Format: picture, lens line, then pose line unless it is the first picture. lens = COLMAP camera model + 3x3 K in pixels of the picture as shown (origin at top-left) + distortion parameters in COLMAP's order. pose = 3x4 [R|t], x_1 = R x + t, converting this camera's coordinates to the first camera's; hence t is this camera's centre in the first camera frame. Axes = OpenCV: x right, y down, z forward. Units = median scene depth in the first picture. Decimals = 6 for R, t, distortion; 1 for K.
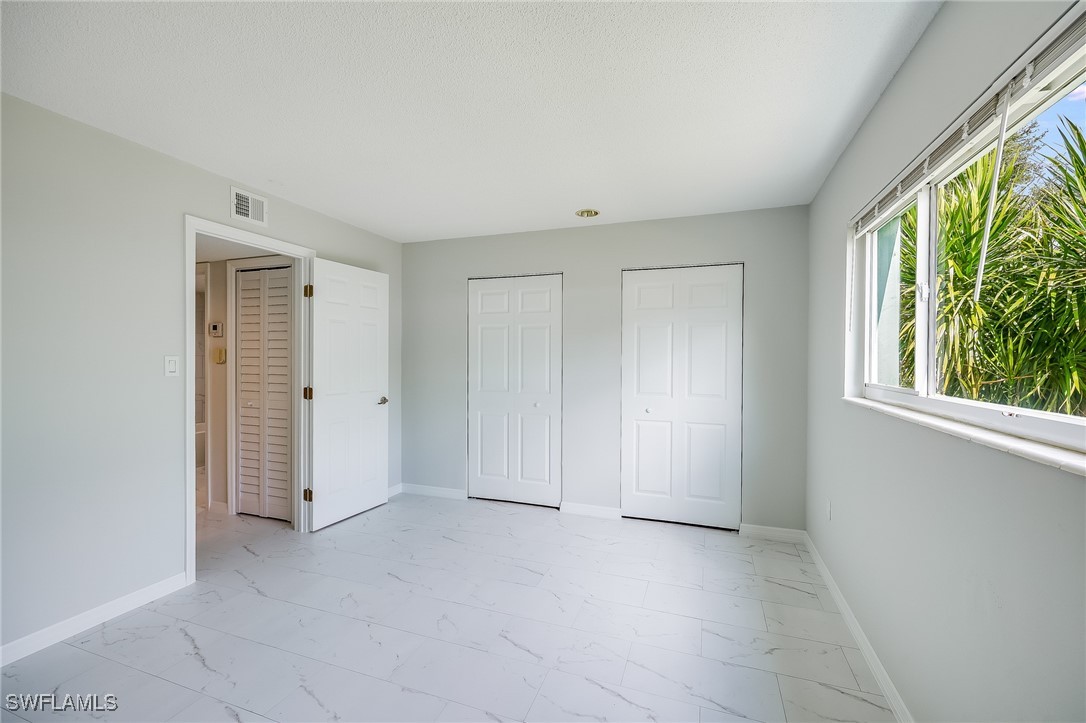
lens RADIAL K [[437.8, 0, 550.7], [0, 437.8, 362.3], [0, 0, 1]] dist [-0.001312, 0.000289]
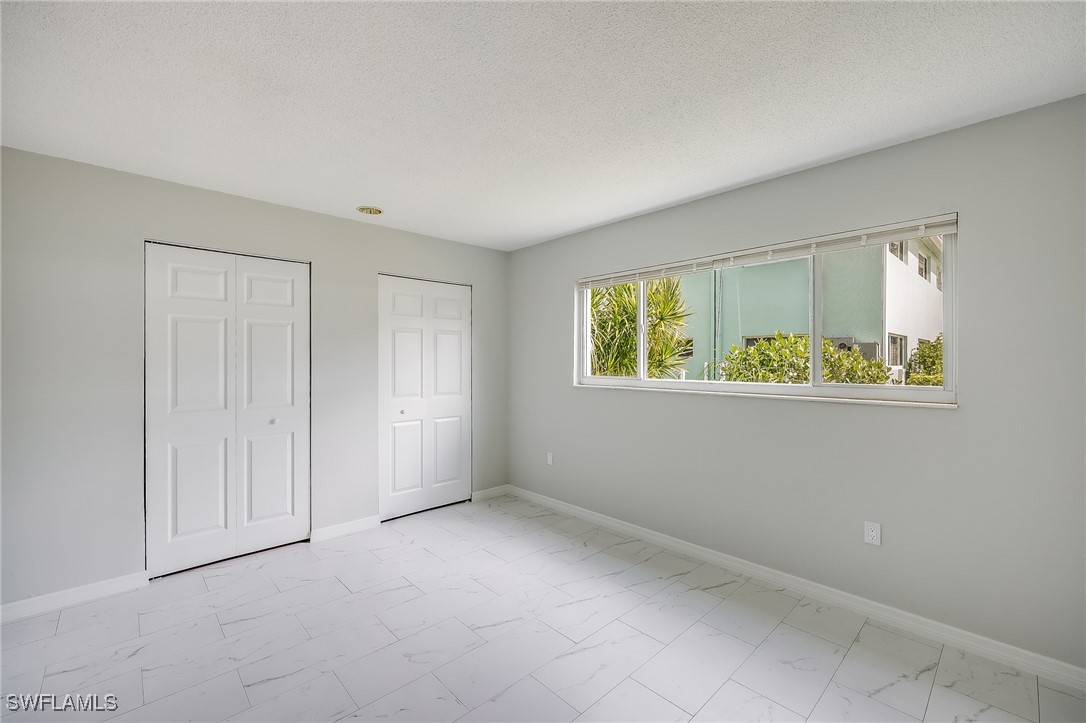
lens RADIAL K [[437.8, 0, 550.7], [0, 437.8, 362.3], [0, 0, 1]] dist [-0.001312, 0.000289]
pose [[0.474284, -0.009408, 0.880321, -0.523495], [0.013617, 0.999902, 0.003349, -0.006730], [-0.880266, 0.010399, 0.474366, 0.189338]]
